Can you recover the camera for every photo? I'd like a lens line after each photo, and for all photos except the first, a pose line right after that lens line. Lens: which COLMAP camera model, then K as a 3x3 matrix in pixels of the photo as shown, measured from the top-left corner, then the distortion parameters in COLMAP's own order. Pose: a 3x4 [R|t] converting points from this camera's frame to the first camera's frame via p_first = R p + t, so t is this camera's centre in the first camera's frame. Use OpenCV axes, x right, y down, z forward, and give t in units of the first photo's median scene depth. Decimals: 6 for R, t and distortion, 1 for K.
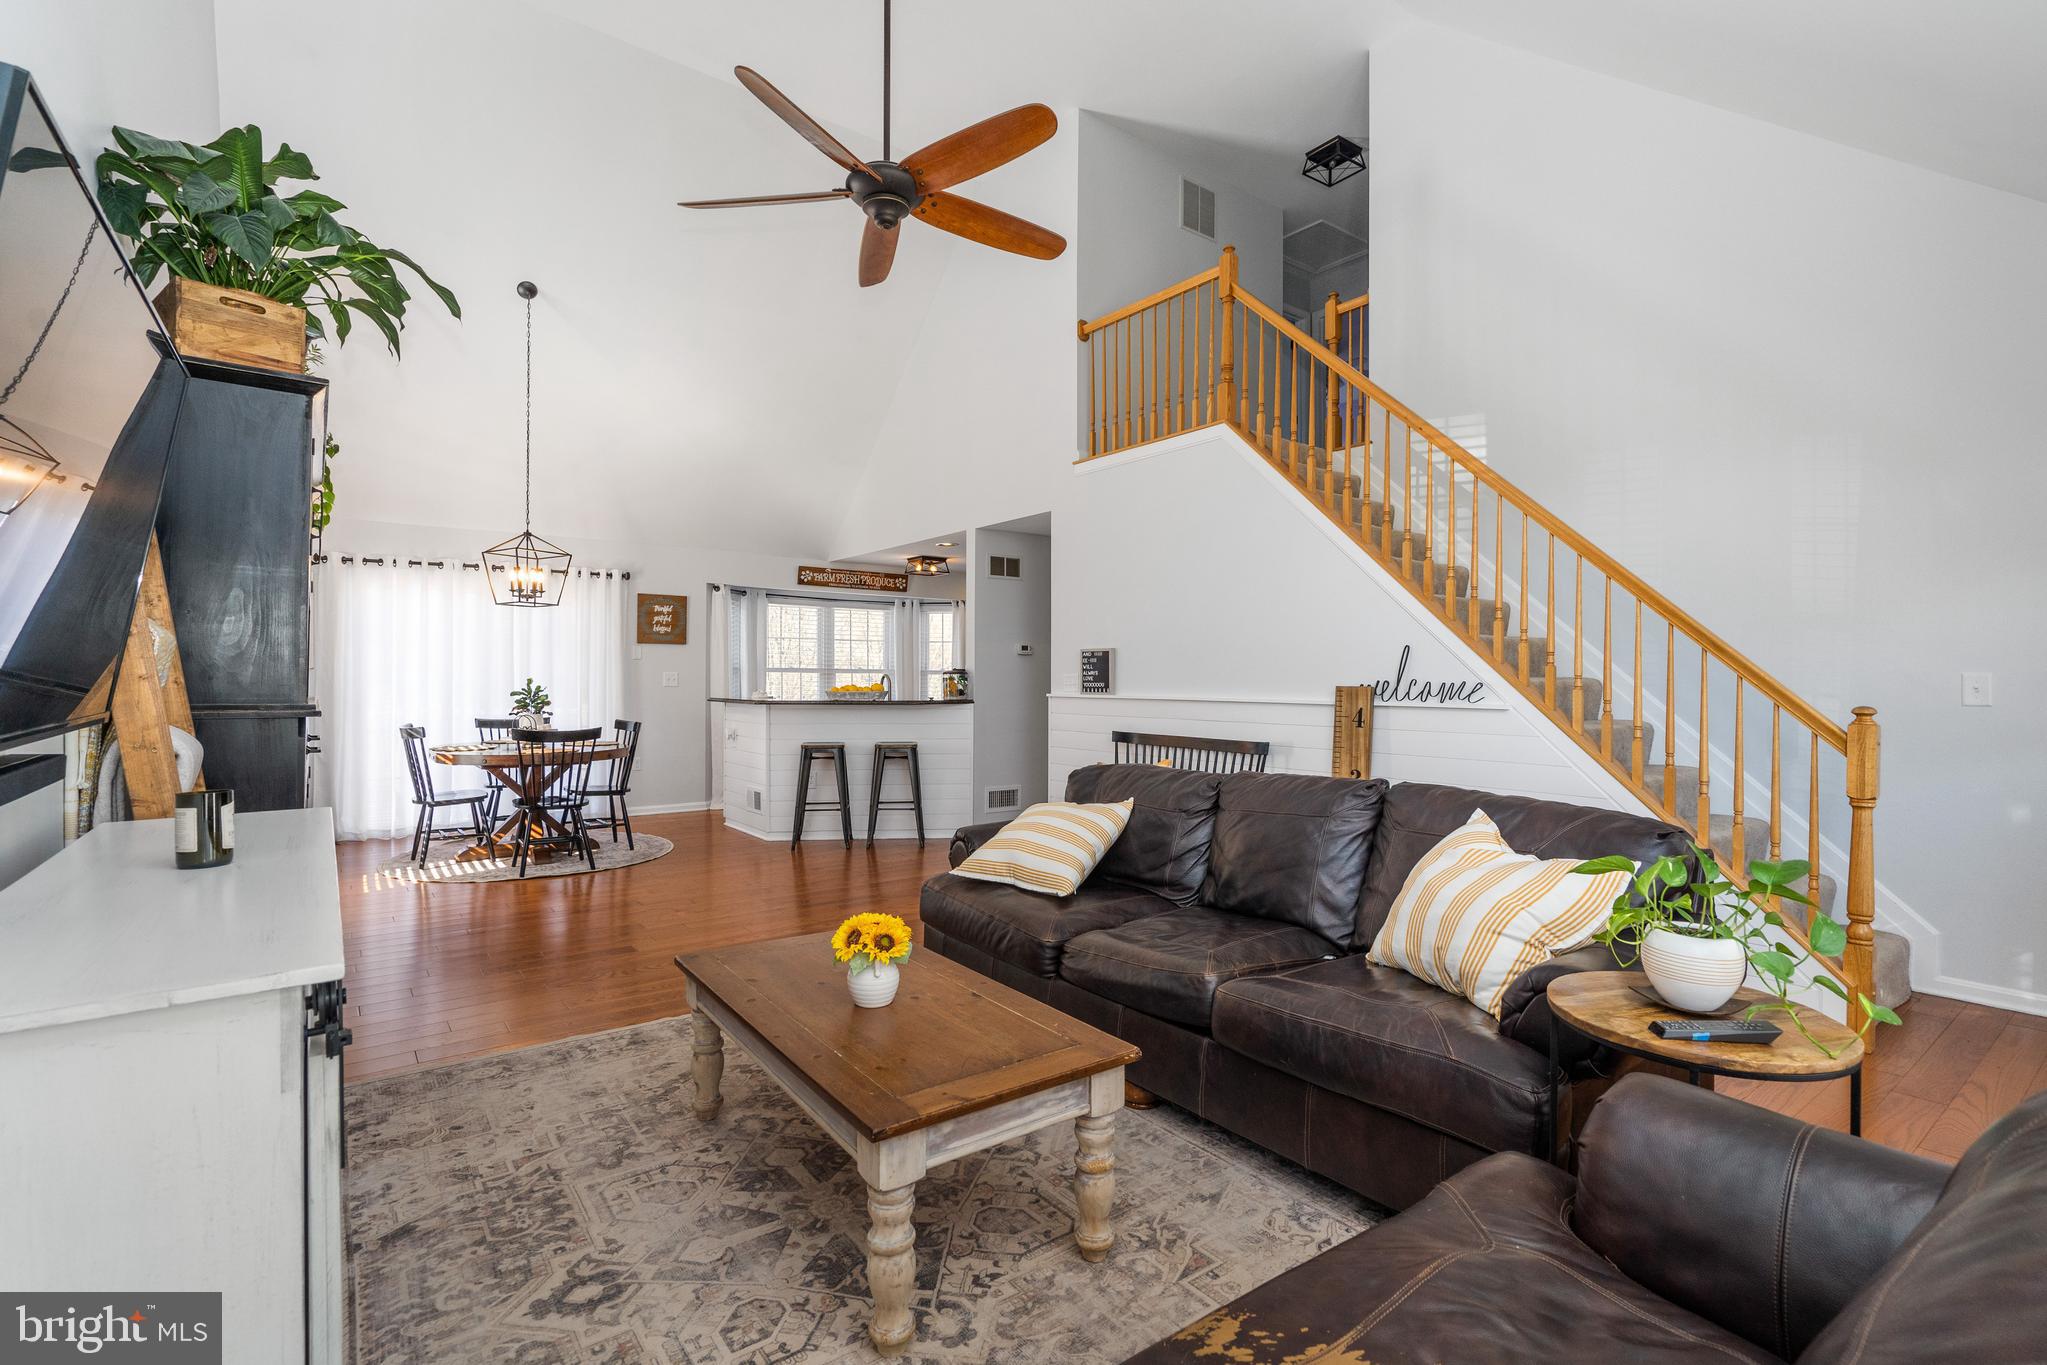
lens RADIAL K [[935.5, 0, 1014.8], [0, 935.5, 689.2], [0, 0, 1]] dist [-0.004543, -0.000386]
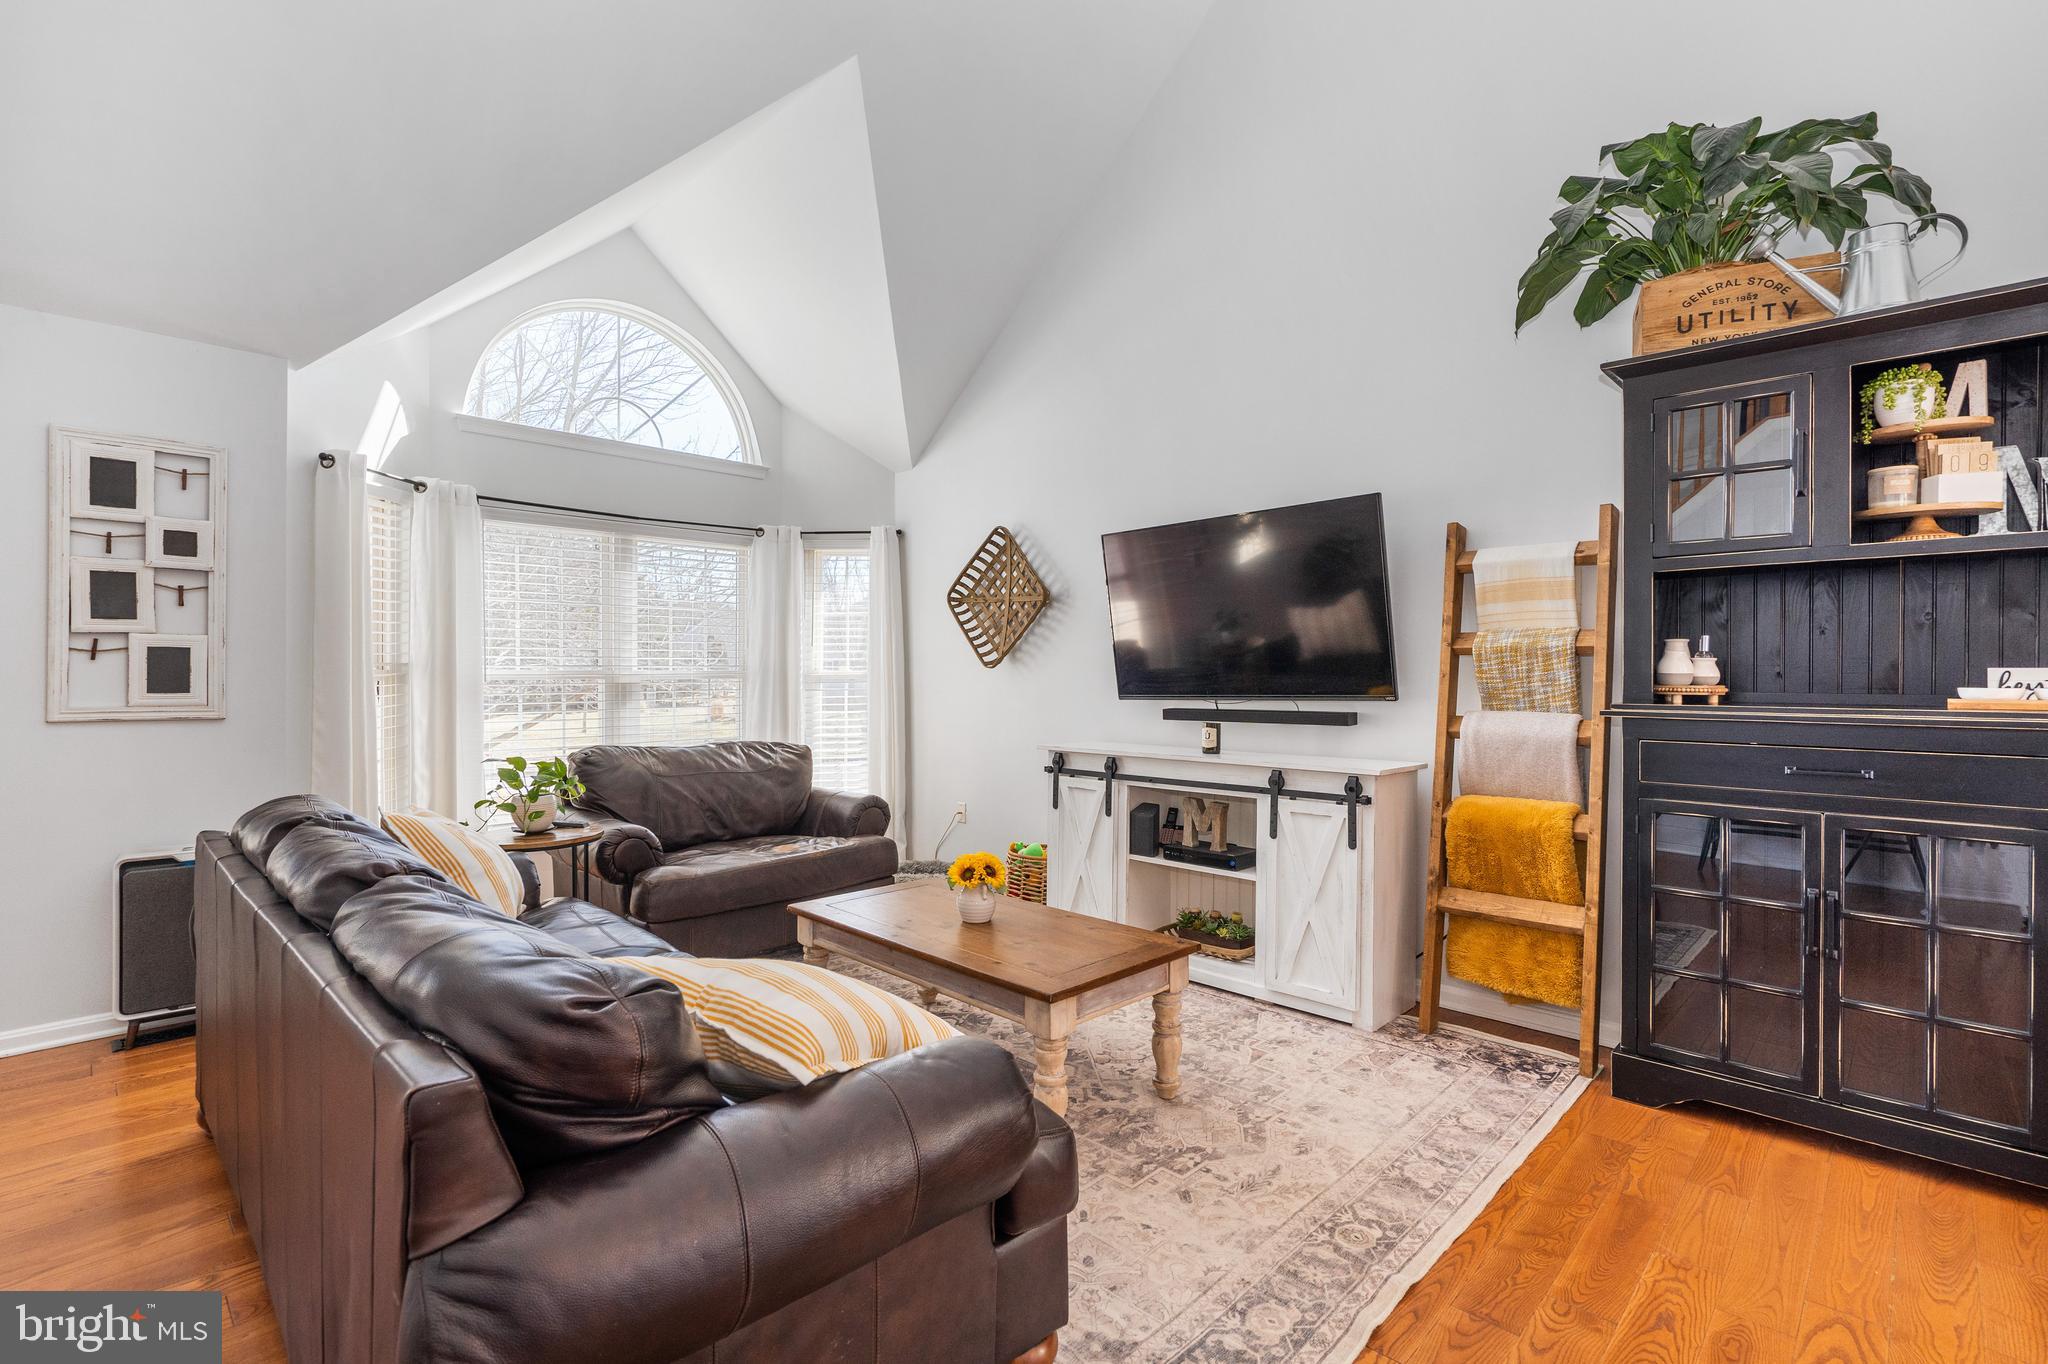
lens RADIAL K [[935.9, 0, 1029.2], [0, 935.9, 677.1], [0, 0, 1]] dist [-0.004543, -0.000386]
pose [[-0.986166, -0.004902, -0.165688, -0.005264], [-0.006215, 0.999953, 0.007408, -0.012556], [0.165644, 0.008335, -0.986150, 2.107928]]
